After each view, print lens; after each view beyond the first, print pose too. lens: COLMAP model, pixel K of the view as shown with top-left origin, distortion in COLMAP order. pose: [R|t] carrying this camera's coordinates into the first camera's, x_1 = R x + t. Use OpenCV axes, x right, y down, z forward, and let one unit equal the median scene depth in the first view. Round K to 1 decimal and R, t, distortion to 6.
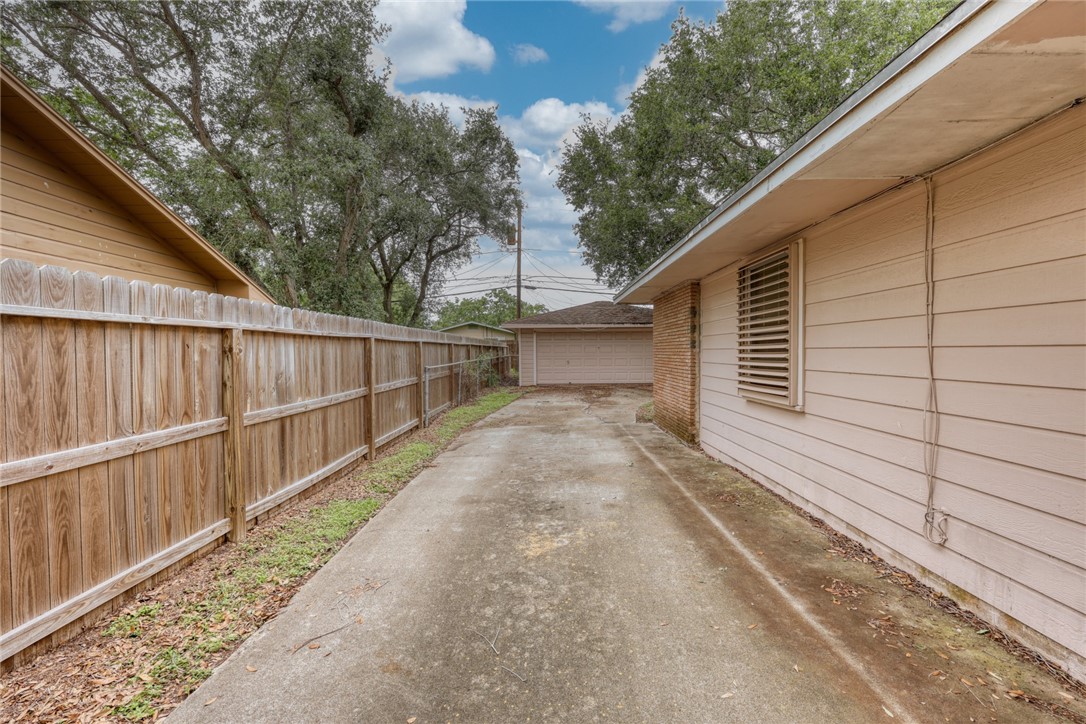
lens RADIAL K [[433.3, 0, 547.4], [0, 433.3, 362.2], [0, 0, 1]] dist [0.002186, 0.000234]
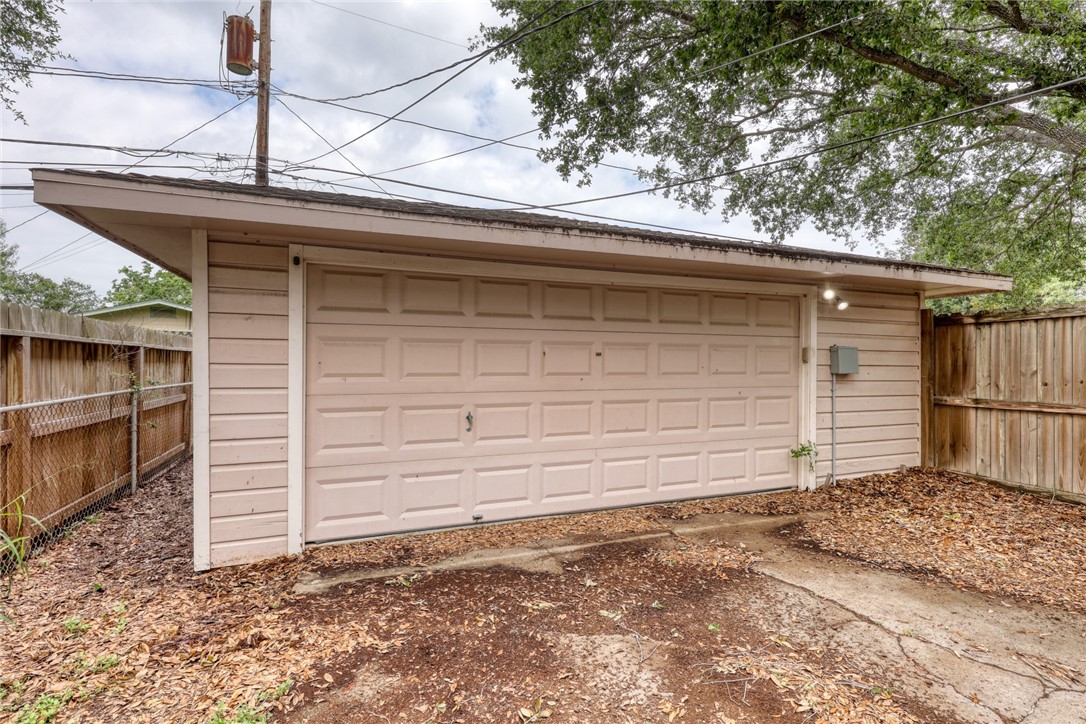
lens RADIAL K [[535.7, 0, 553.6], [0, 535.7, 362.5], [0, 0, 1]] dist [0.001649, -0.000058]
pose [[0.923829, 0.009395, 0.382691, -0.017446], [0.001465, 0.999605, -0.028076, -0.024963], [-0.382804, 0.026499, 0.923450, 0.890741]]
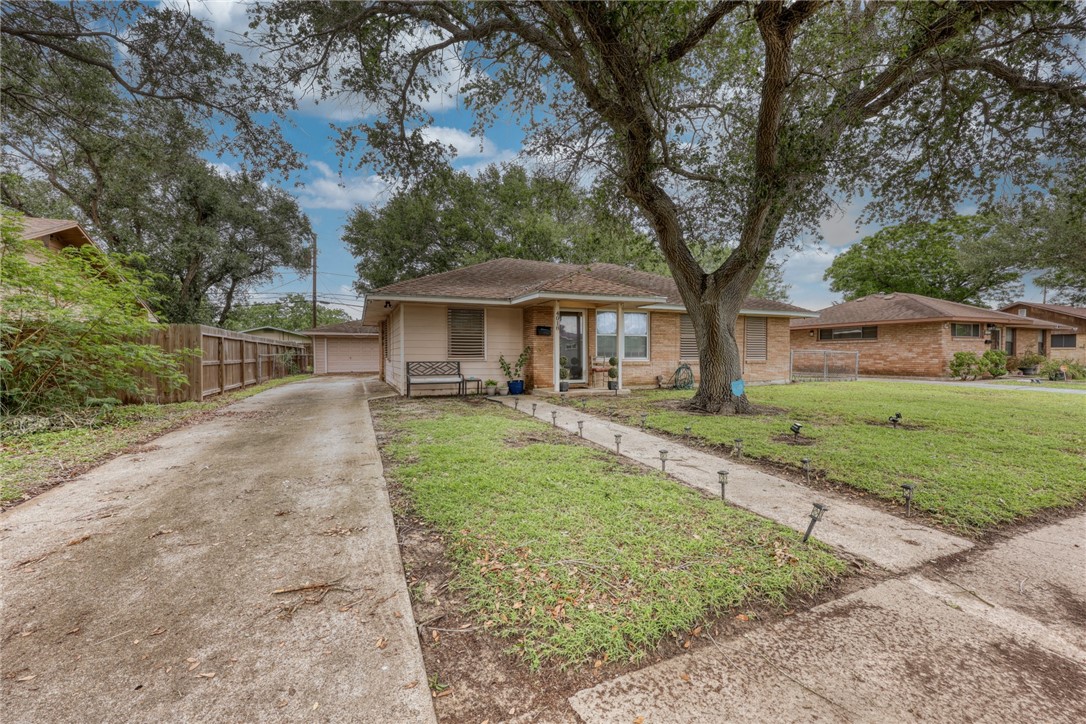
lens RADIAL K [[436.5, 0, 543.0], [0, 436.5, 362.0], [0, 0, 1]] dist [0.003626, -0.000003]
pose [[0.917808, -0.003181, 0.397011, 0.073686], [0.008539, 0.999895, -0.011730, 0.047039], [-0.396932, 0.014156, 0.917739, -0.823036]]
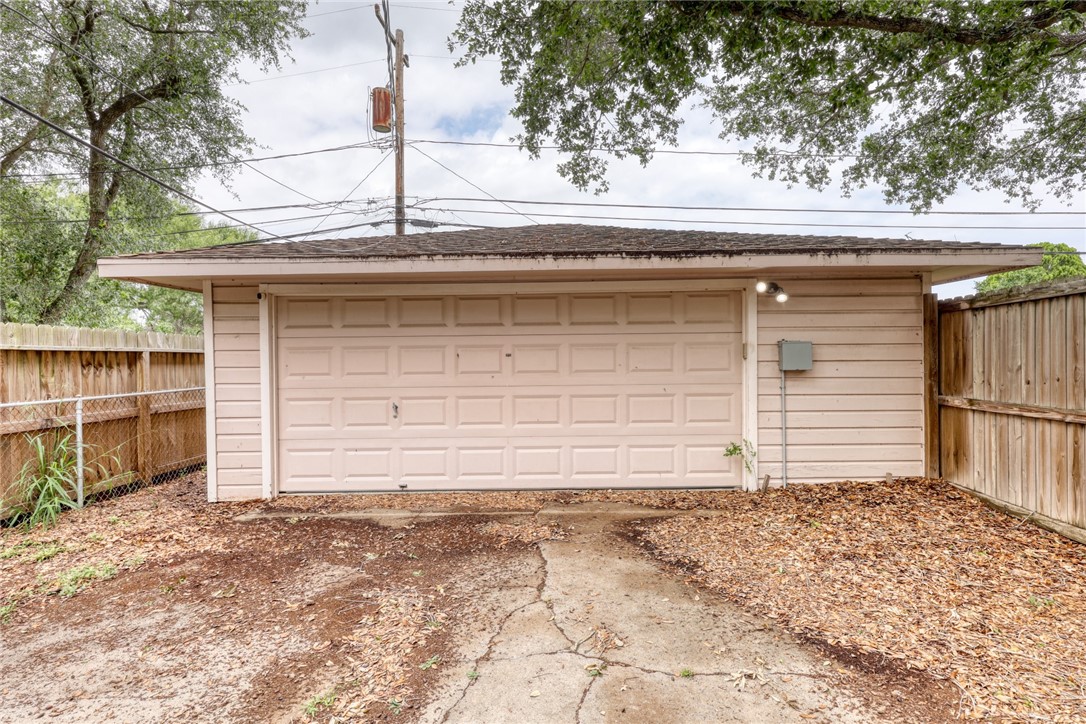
lens RADIAL K [[535.7, 0, 553.6], [0, 535.7, 362.5], [0, 0, 1]] dist [0.001649, -0.000058]
pose [[0.999982, -0.005476, -0.002331, 0.175789], [0.005430, 0.999796, -0.019434, -0.026532], [0.002437, 0.019421, 0.999808, 0.800937]]
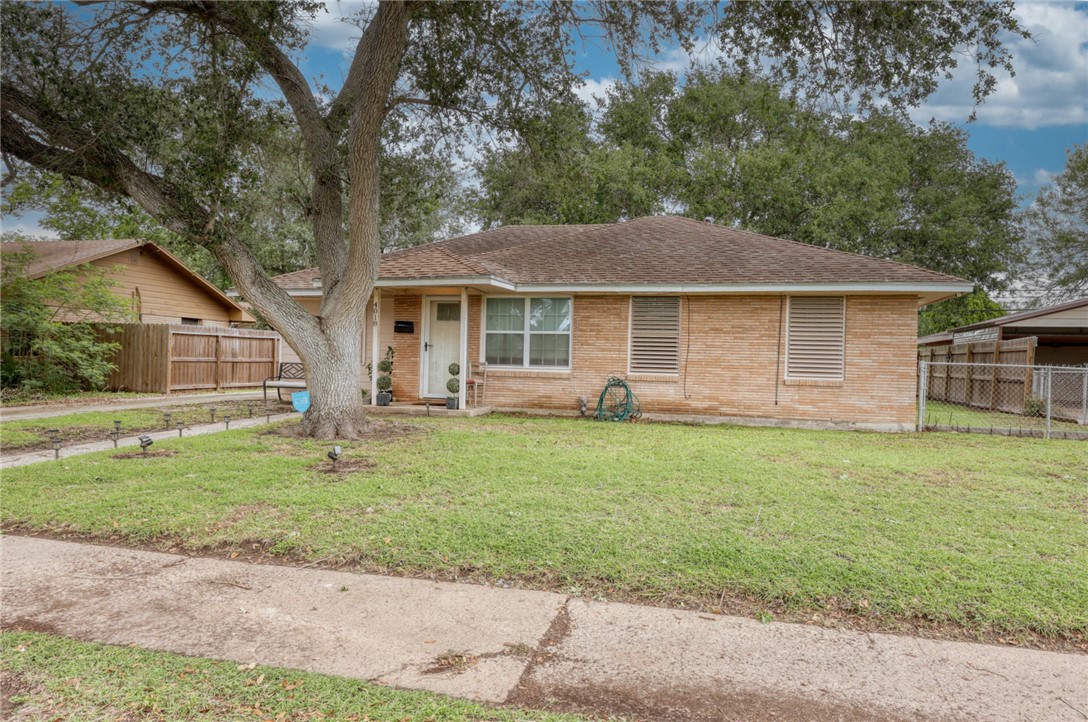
lens RADIAL K [[666.8, 0, 544.0], [0, 666.8, 361.0], [0, 0, 1]] dist [0.003158, -0.000617]
pose [[0.966523, 0.029058, -0.254928, 0.850919], [-0.035532, 0.999152, -0.020823, 0.040407], [0.254106, 0.029184, 0.966736, -0.948988]]
